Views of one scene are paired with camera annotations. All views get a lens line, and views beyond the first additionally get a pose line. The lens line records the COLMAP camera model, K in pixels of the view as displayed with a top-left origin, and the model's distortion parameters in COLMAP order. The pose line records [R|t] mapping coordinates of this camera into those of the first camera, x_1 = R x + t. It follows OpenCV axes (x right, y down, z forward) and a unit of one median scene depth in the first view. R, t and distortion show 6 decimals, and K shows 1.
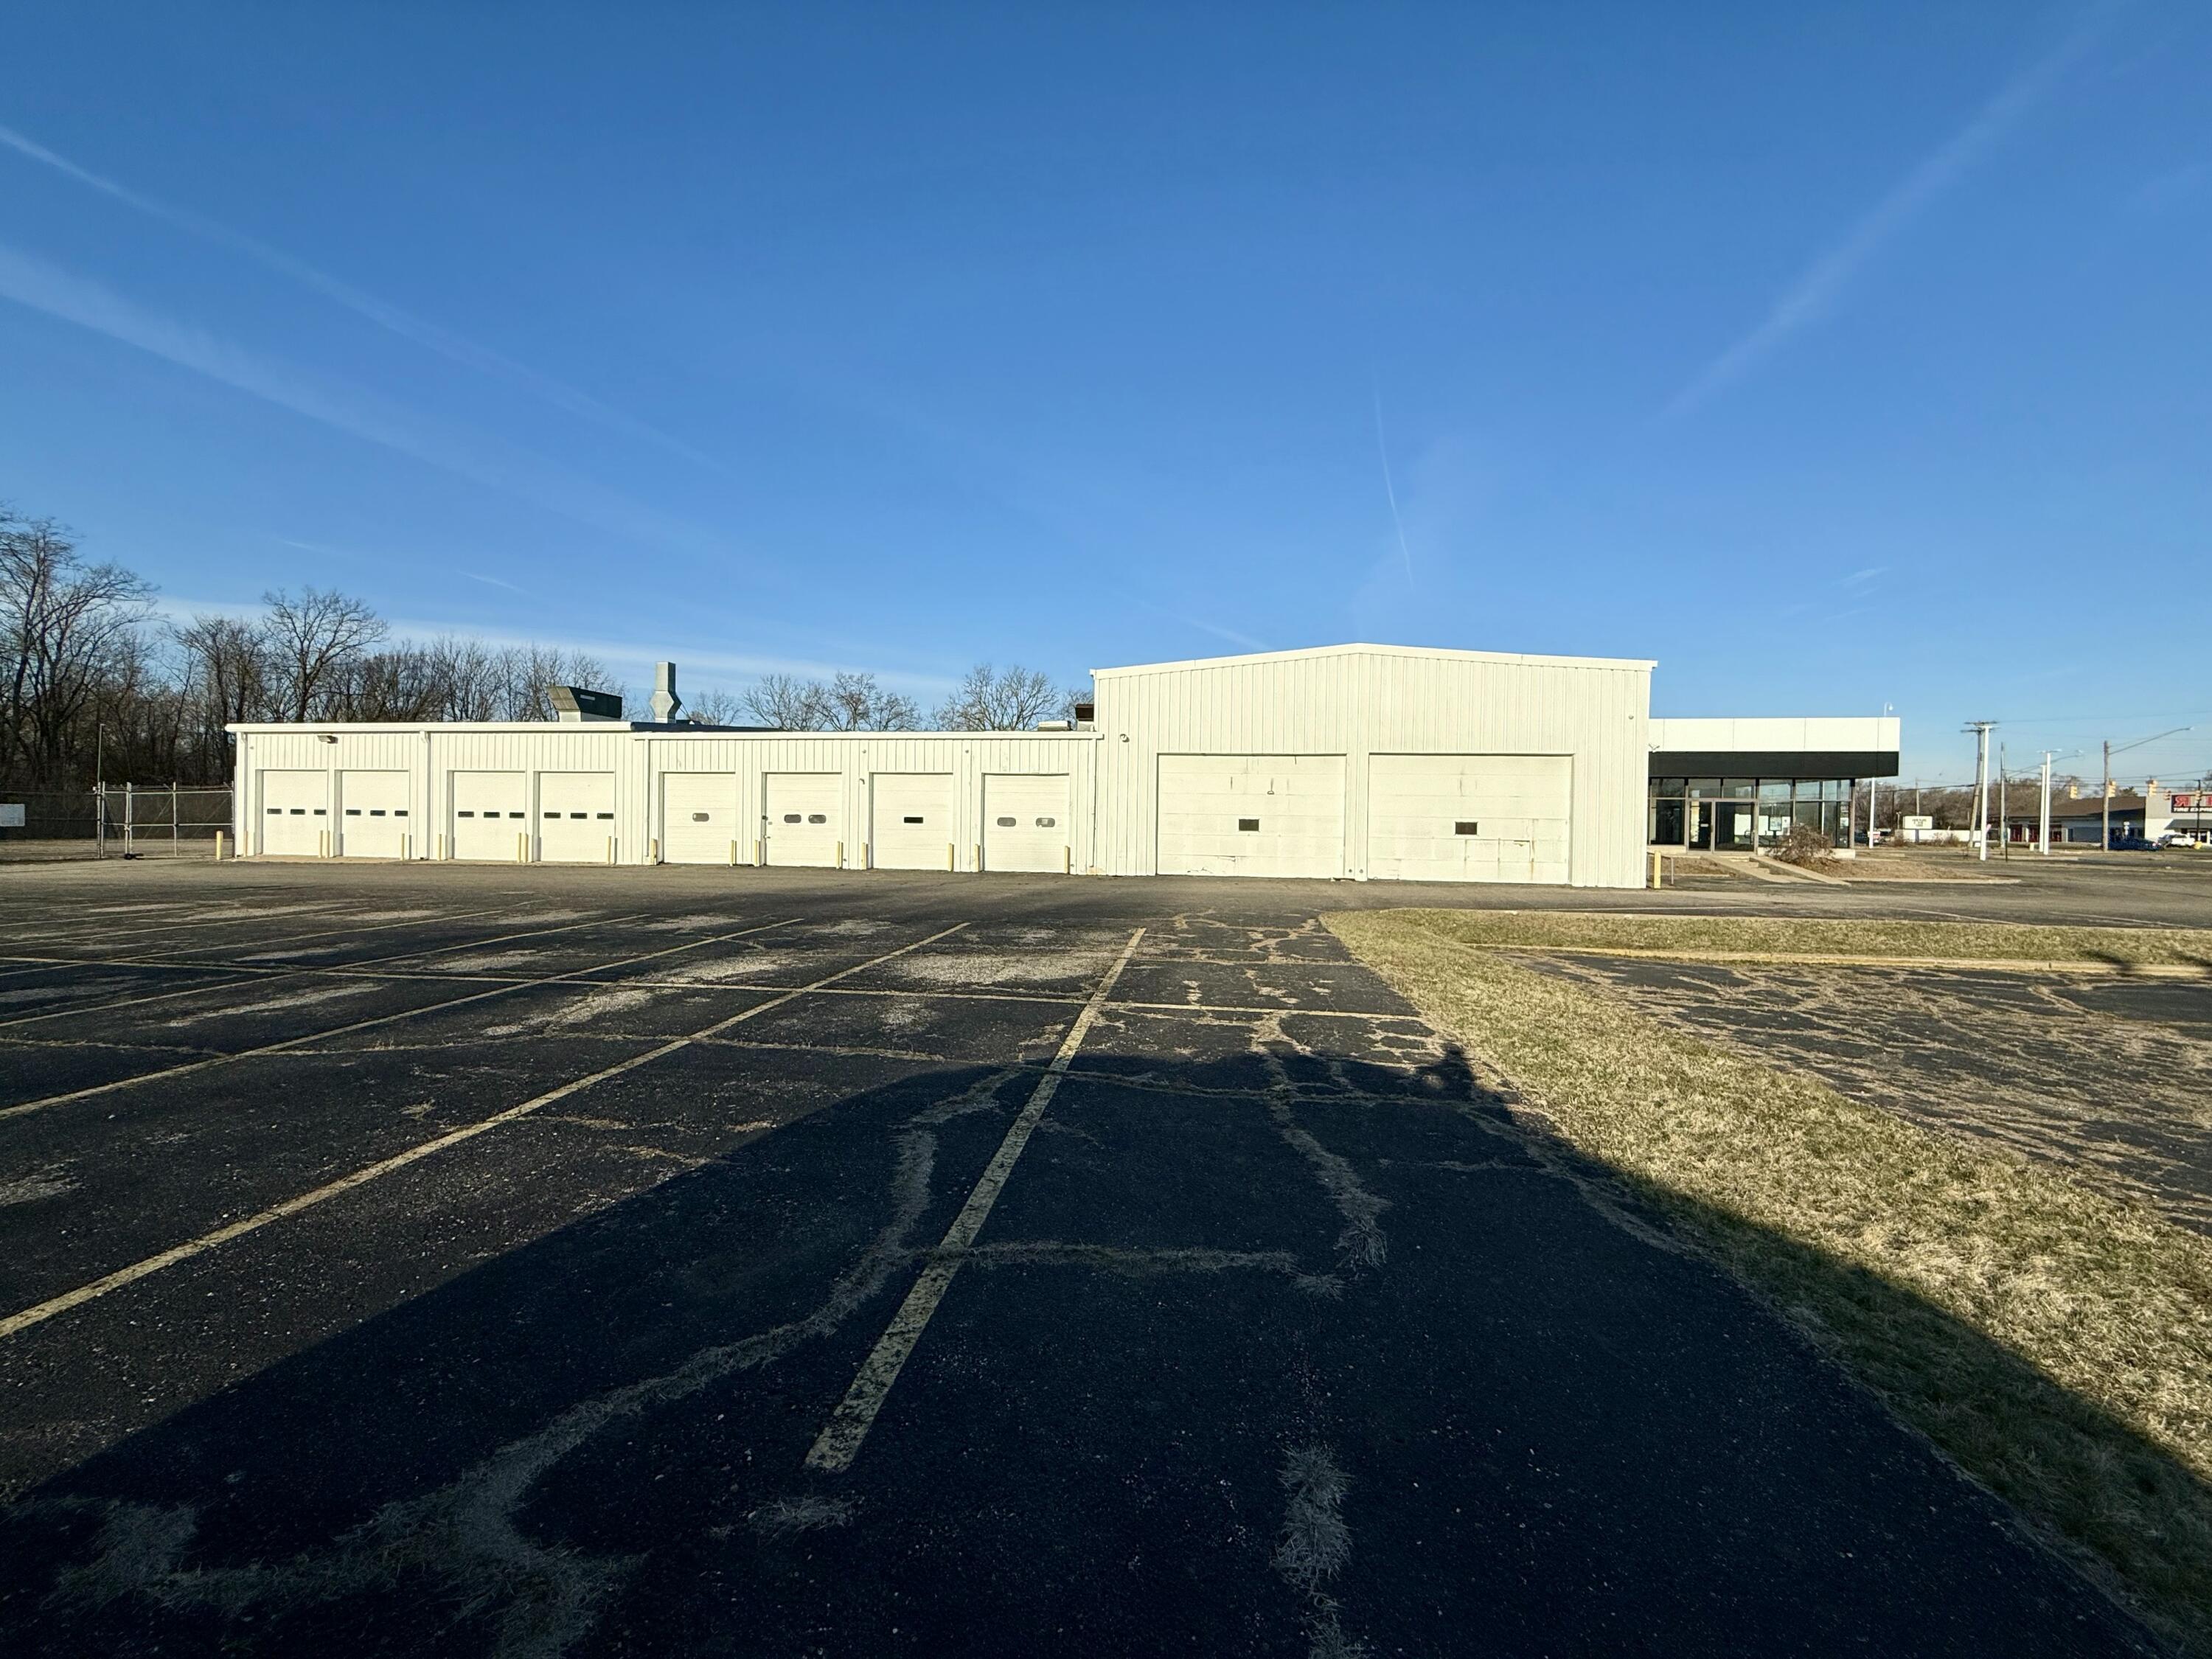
lens RADIAL K [[878.0, 0, 1106.0], [0, 878.0, 829.5], [0, 0, 1]] dist [-0.000015, 0.000415]
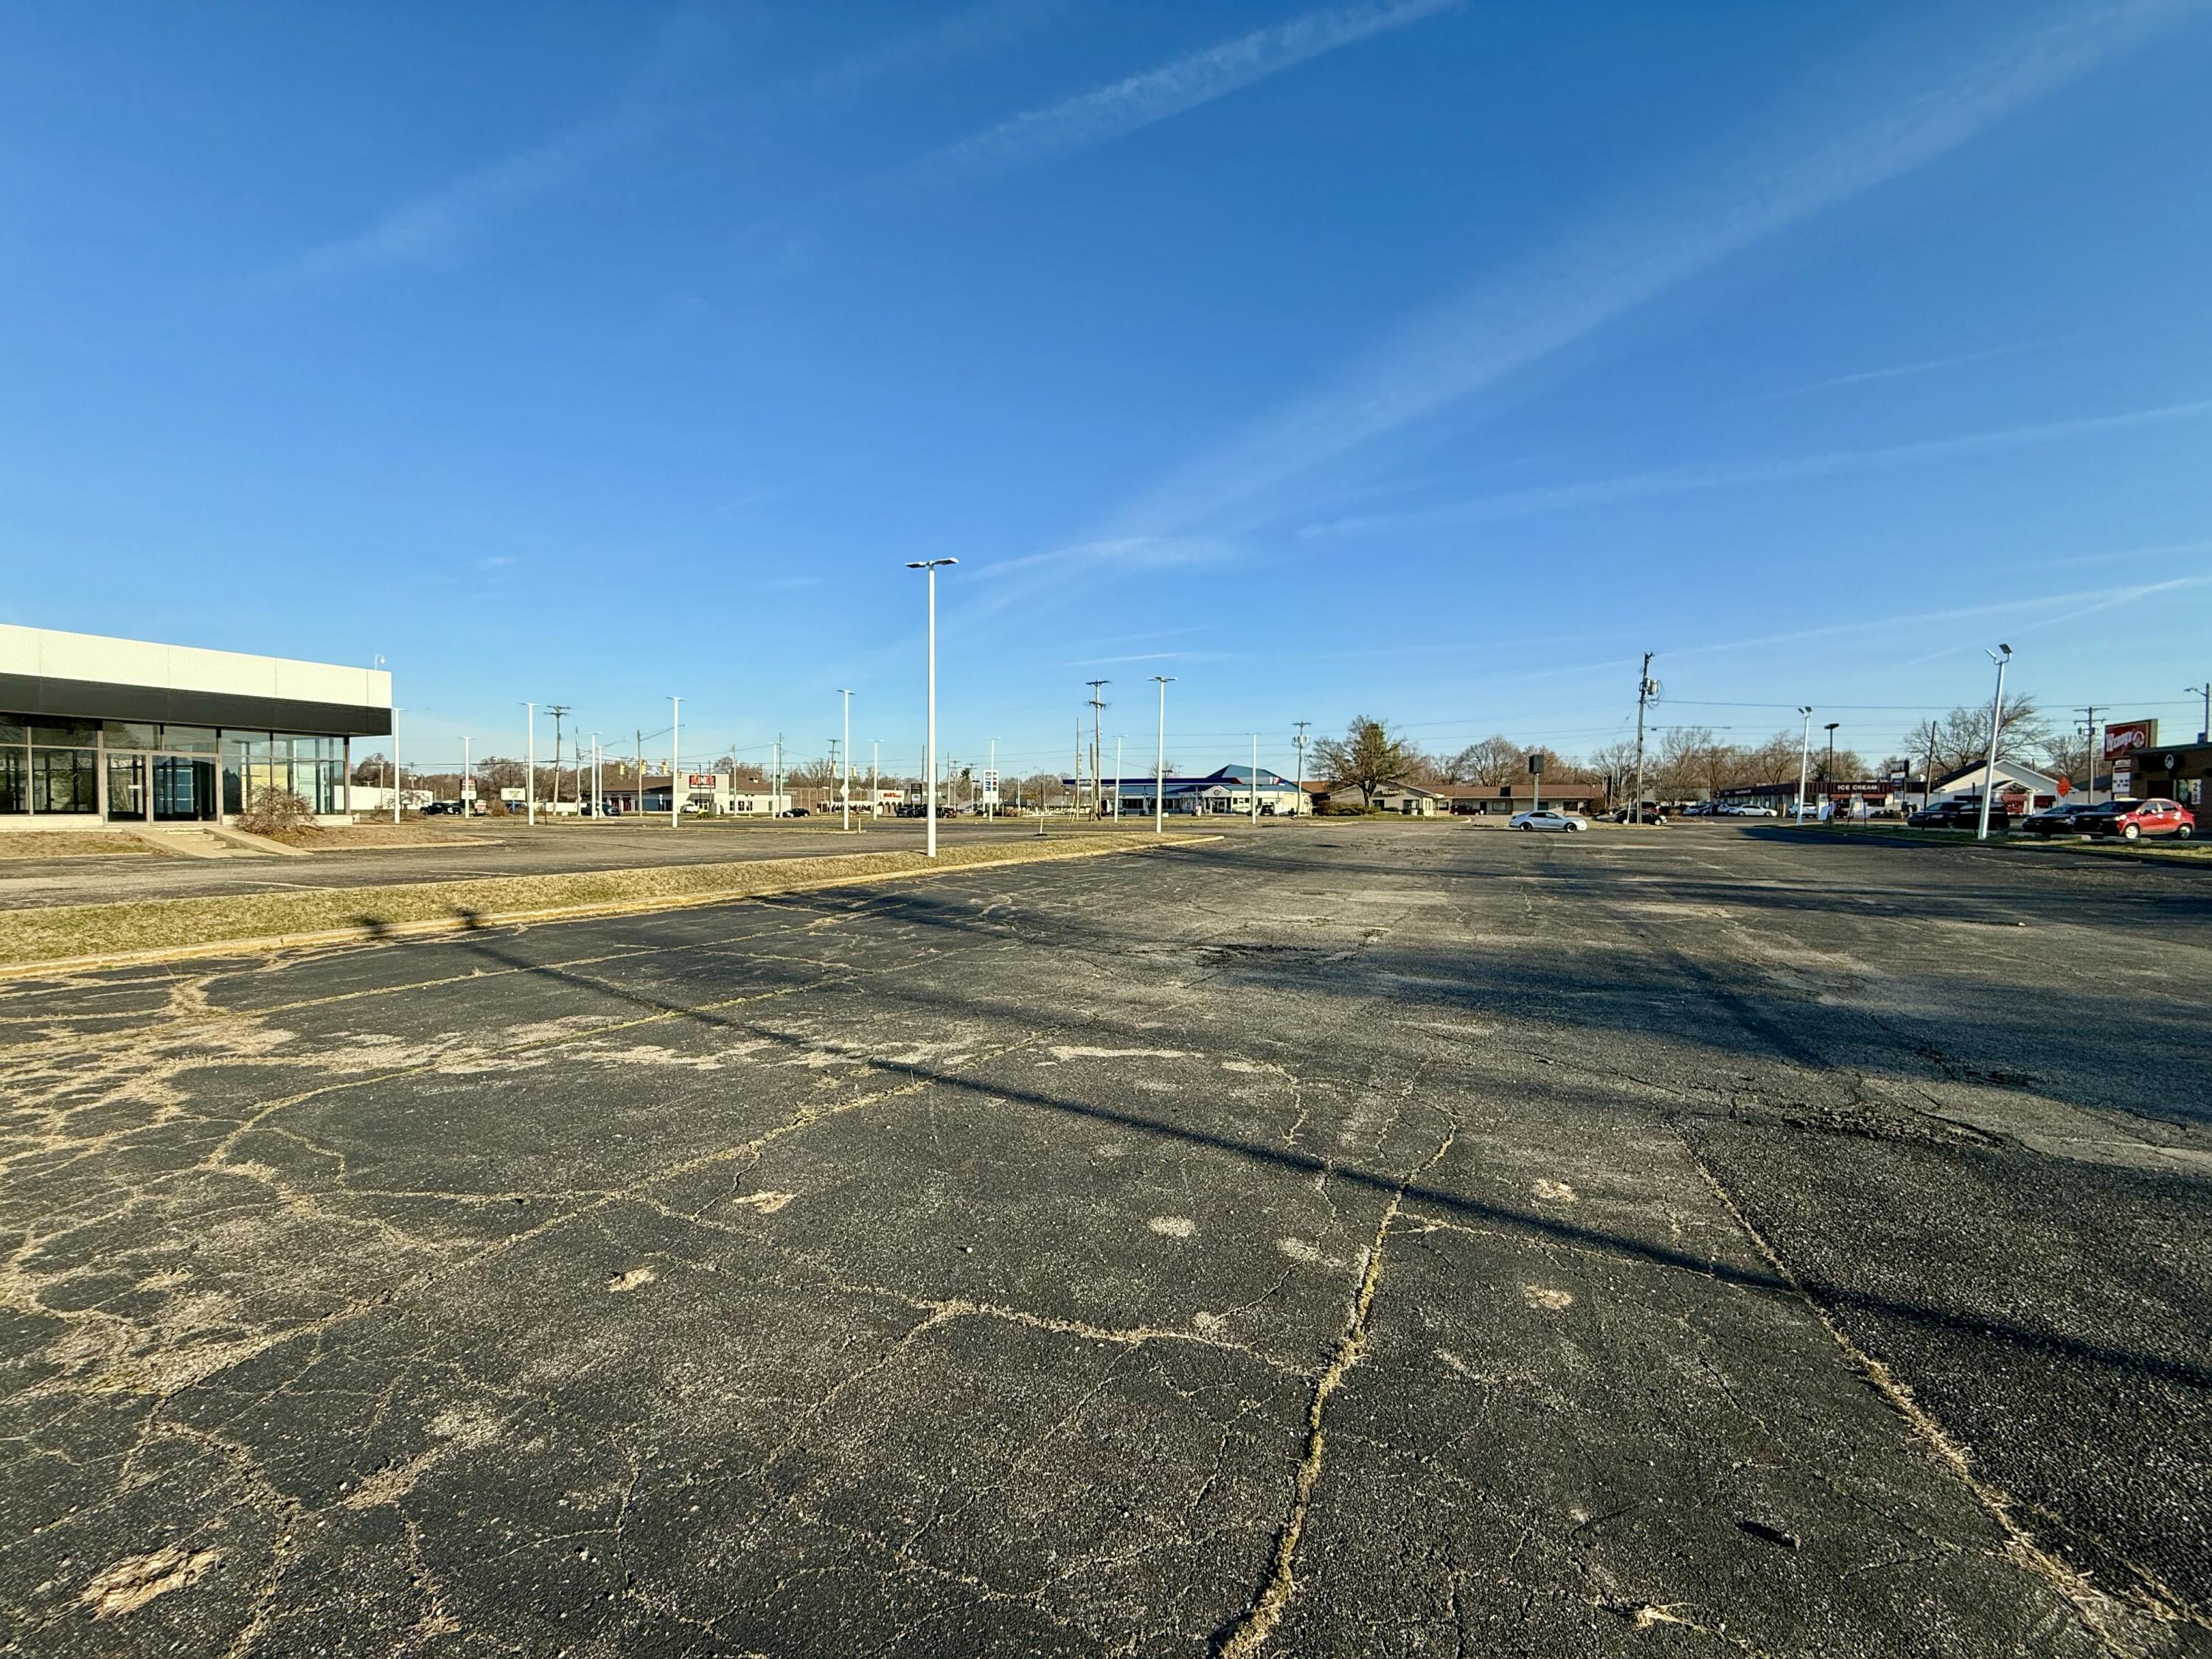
lens RADIAL K [[878.0, 0, 1106.0], [0, 878.0, 829.5], [0, 0, 1]] dist [-0.000015, 0.000415]
pose [[0.262346, -0.036317, 0.964290, 0.148466], [0.009563, 0.999340, 0.035035, 0.009833], [-0.964927, 0.000030, 0.262520, 0.019054]]
